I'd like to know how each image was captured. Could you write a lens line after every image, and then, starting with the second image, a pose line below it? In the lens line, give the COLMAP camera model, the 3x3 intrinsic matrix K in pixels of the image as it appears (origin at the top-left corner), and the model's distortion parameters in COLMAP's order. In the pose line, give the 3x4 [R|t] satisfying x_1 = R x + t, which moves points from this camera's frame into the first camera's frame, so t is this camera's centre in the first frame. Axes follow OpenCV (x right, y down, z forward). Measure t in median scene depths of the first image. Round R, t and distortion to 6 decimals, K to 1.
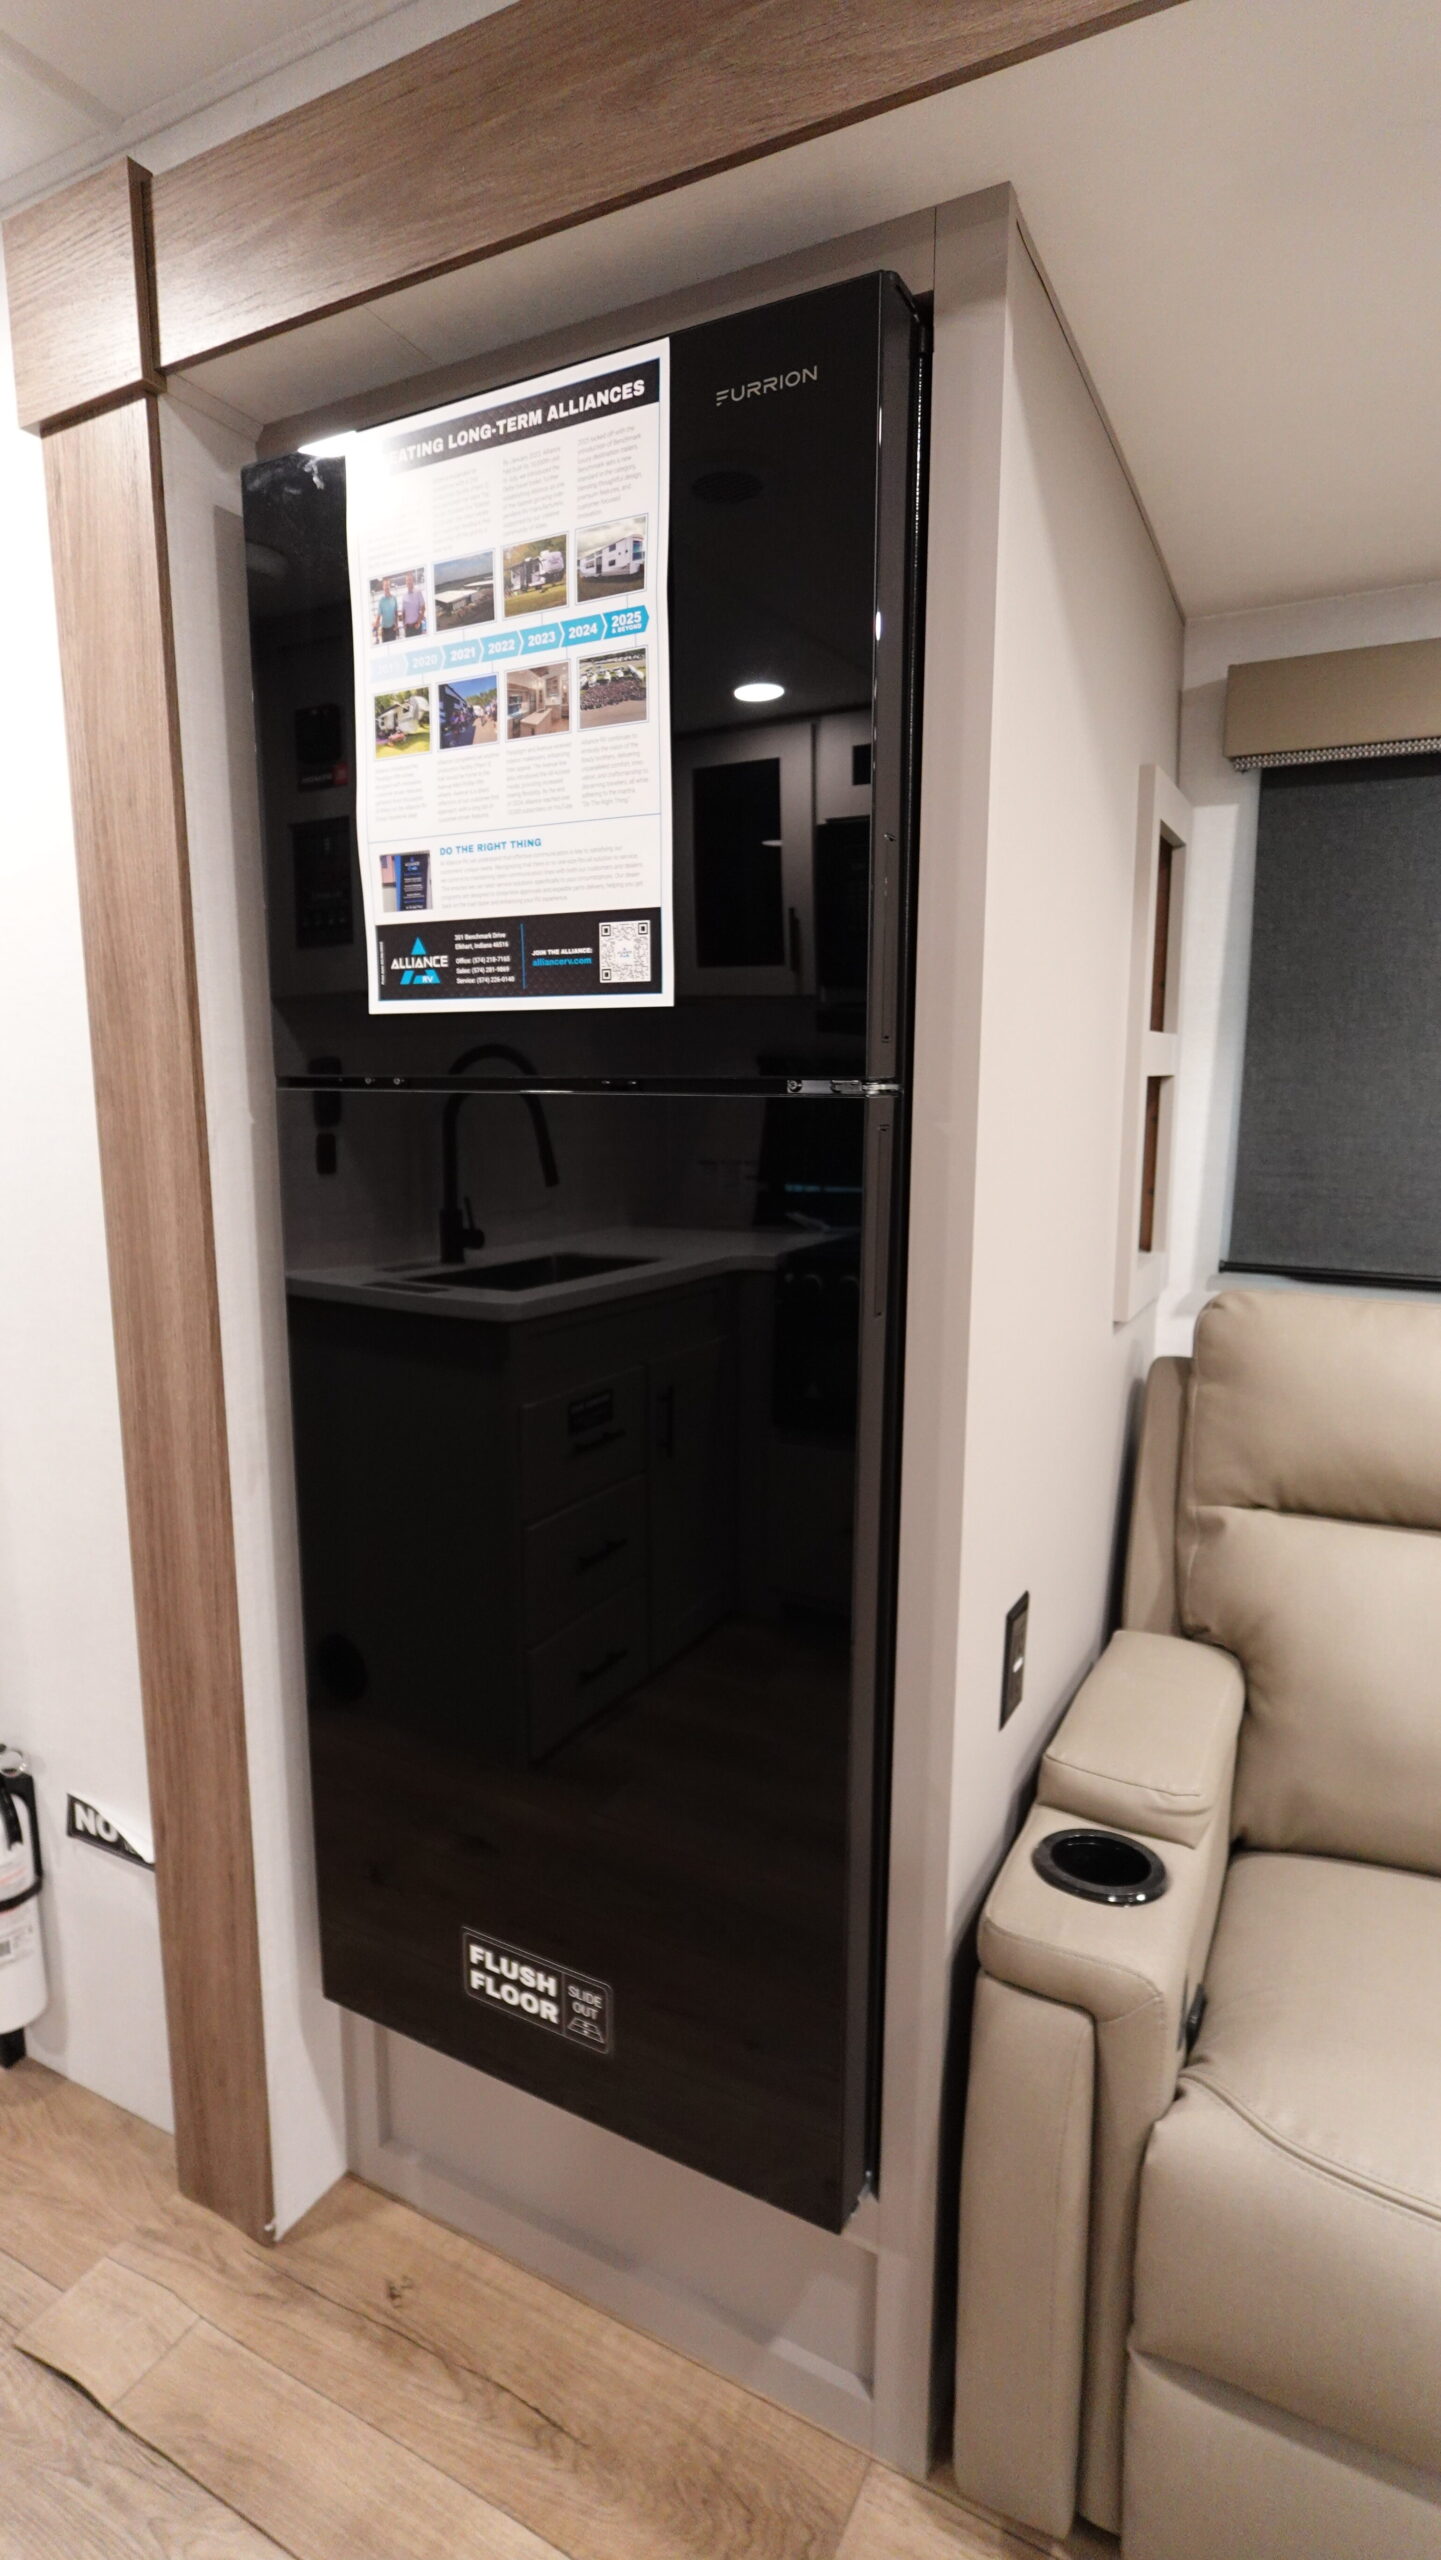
lens RADIAL K [[1296.2, 0, 719.5], [0, 1296.2, 1281.2], [0, 0, 1]] dist [-0.001070, -0.000559]
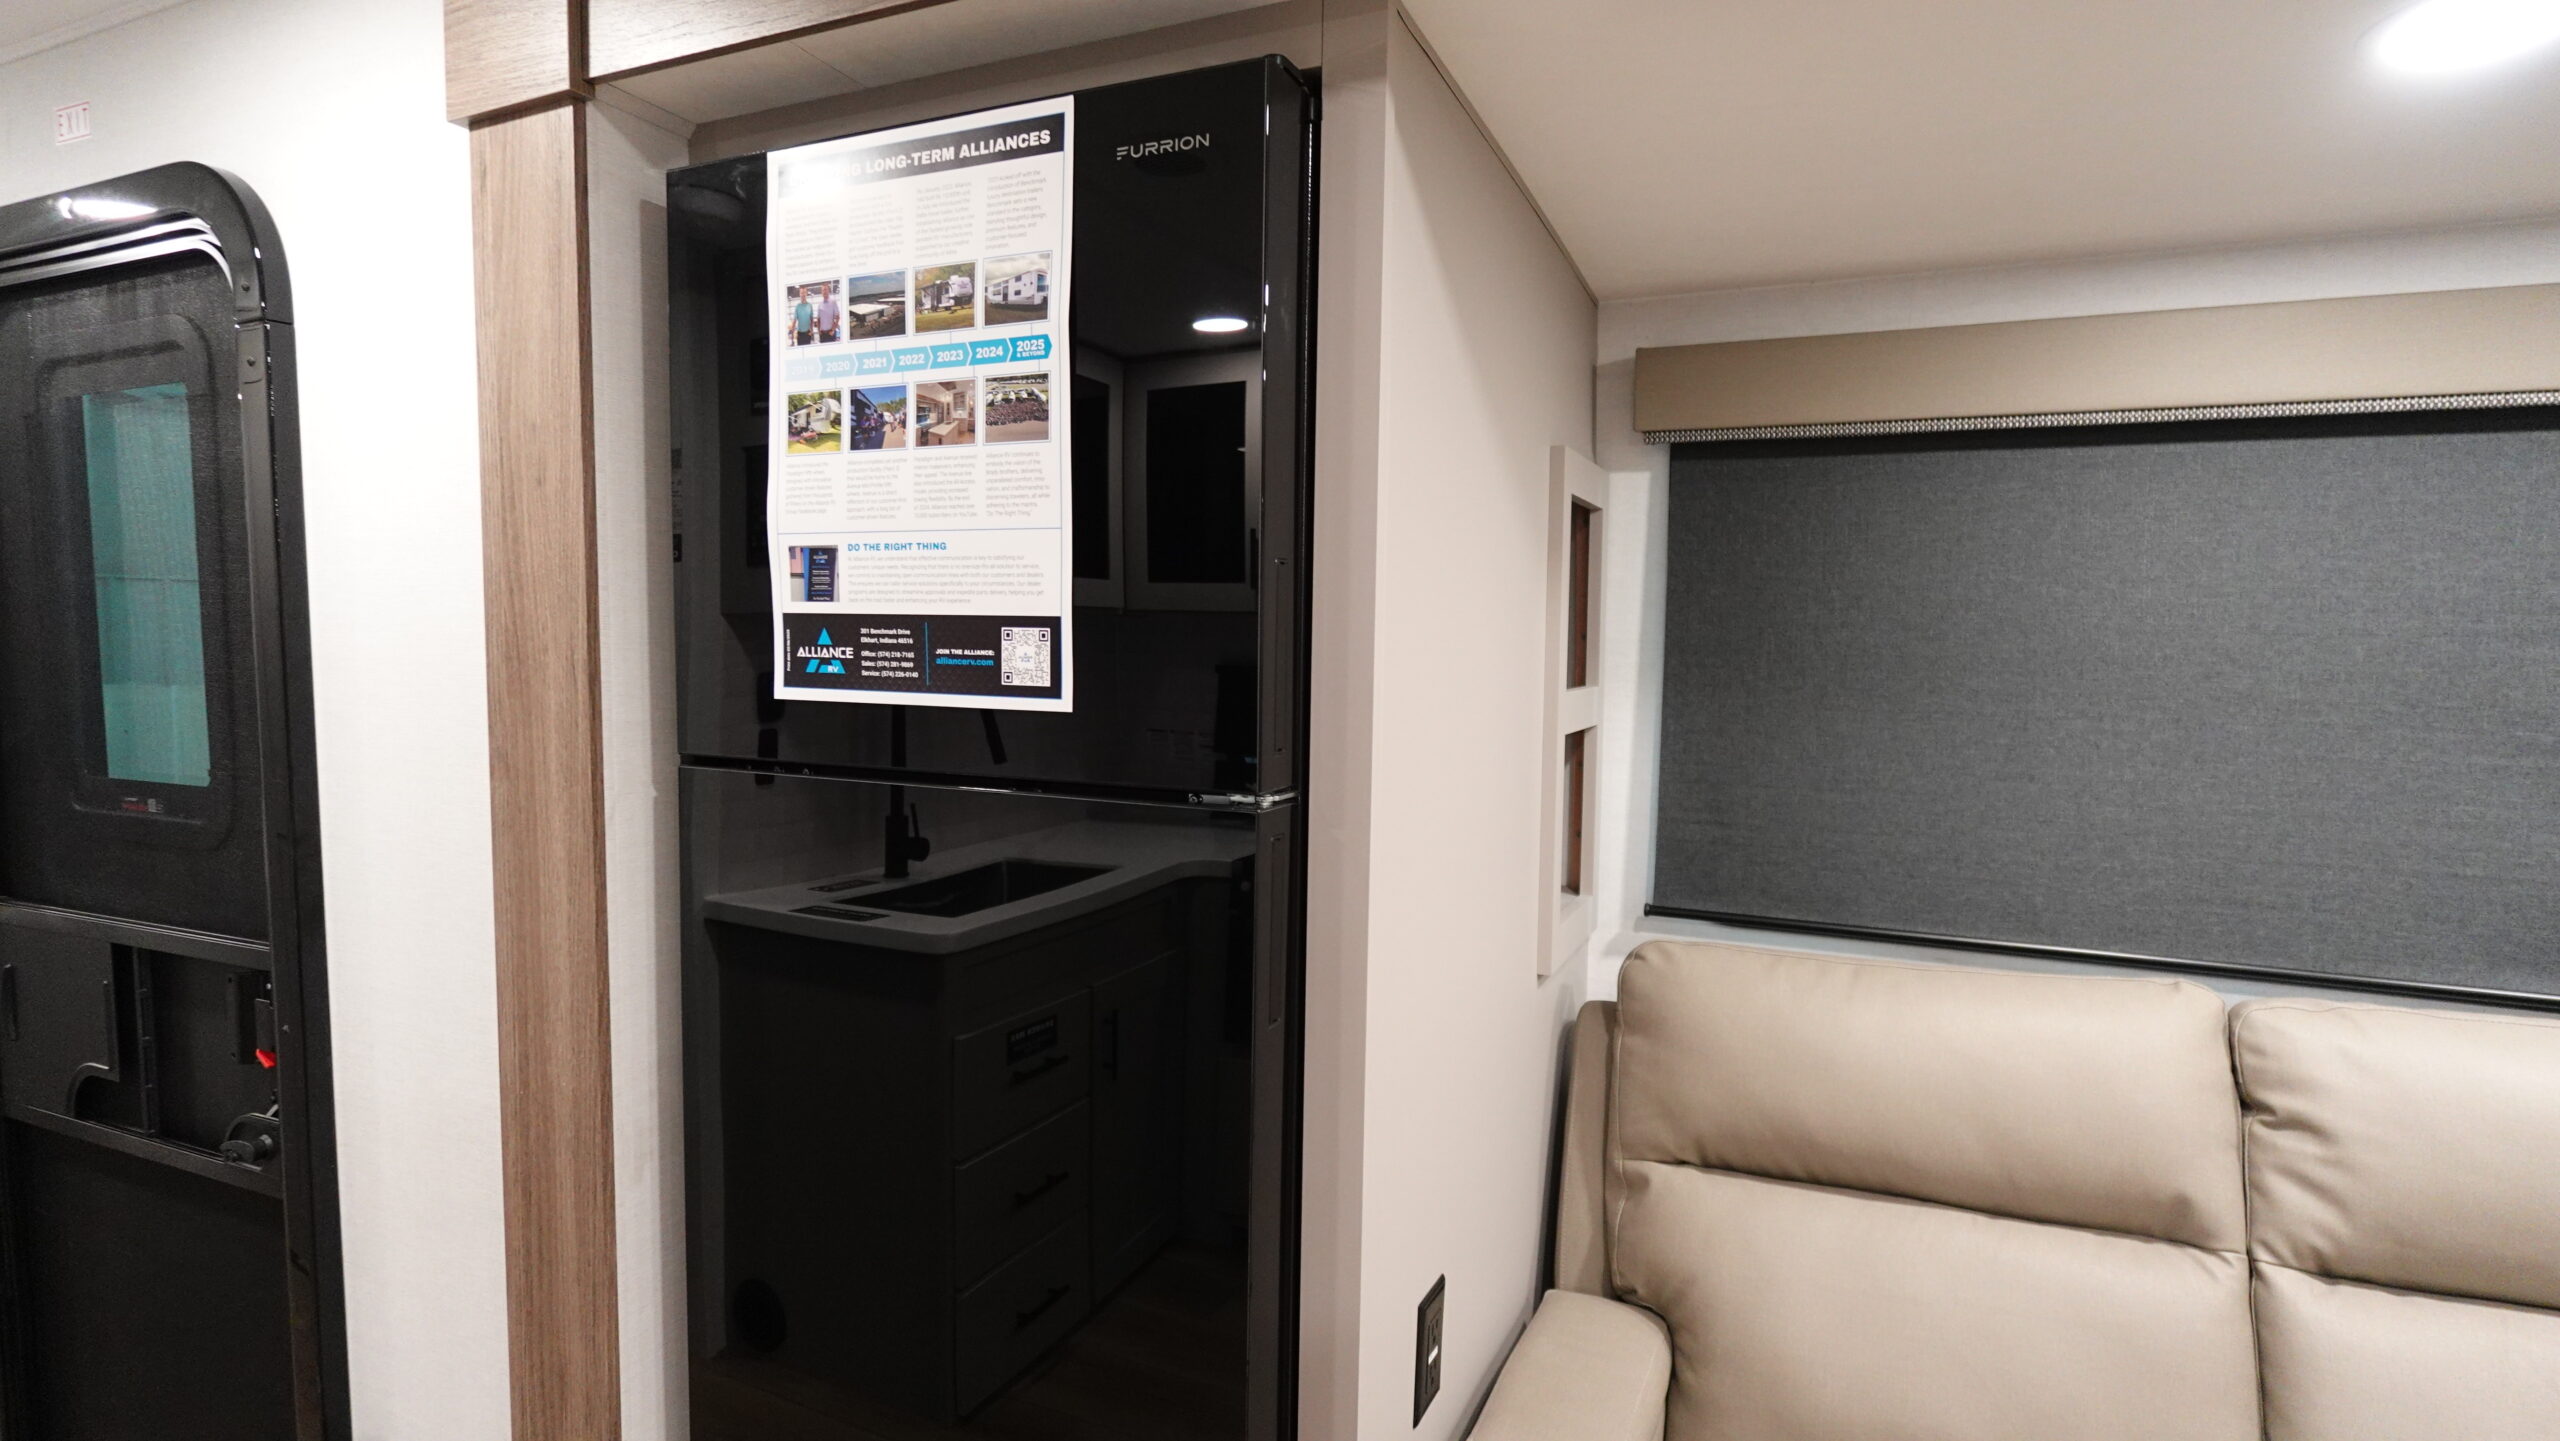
lens RADIAL K [[1296.2, 0, 1295.5], [0, 1296.2, 717.1], [0, 0, 1]] dist [-0.001070, -0.000559]
pose [[0.997546, 0.008634, 0.069477, 0.053889], [-0.001948, 0.995406, -0.095719, -0.089546], [-0.069984, 0.095349, 0.992981, -0.011796]]
